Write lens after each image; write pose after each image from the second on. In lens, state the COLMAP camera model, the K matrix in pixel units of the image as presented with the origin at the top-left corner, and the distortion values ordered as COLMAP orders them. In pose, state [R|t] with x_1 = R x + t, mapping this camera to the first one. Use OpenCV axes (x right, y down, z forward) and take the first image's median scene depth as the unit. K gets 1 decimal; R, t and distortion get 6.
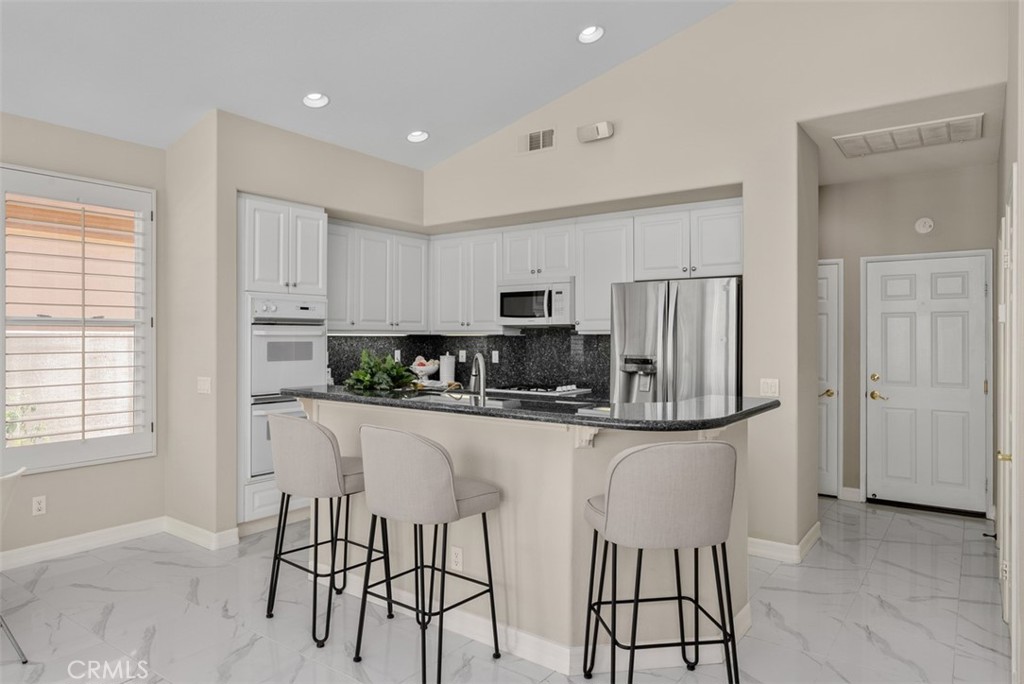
lens RADIAL K [[632.1, 0, 511.4], [0, 632.1, 341.0], [0, 0, 1]] dist [0.001746, 0.000103]
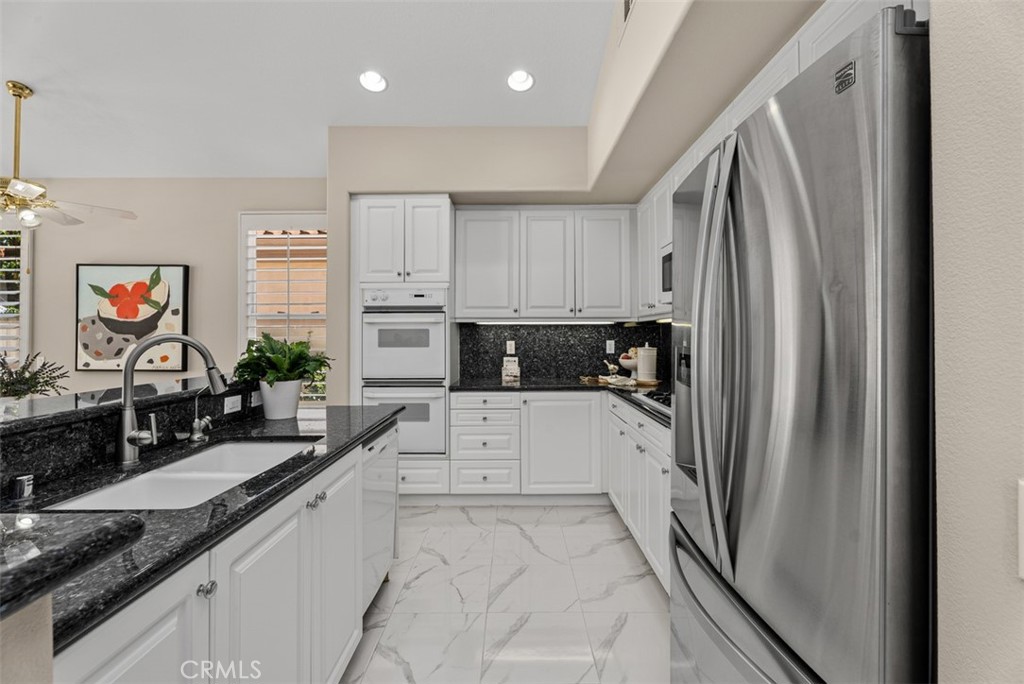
lens RADIAL K [[458.9, 0, 510.3], [0, 458.9, 332.2], [0, 0, 1]] dist [0.001072, 0.002570]
pose [[0.588974, -0.008063, -0.808112, 0.338265], [-0.002473, 0.999928, -0.011780, 0.014164], [0.808148, 0.008937, 0.588912, 0.659440]]
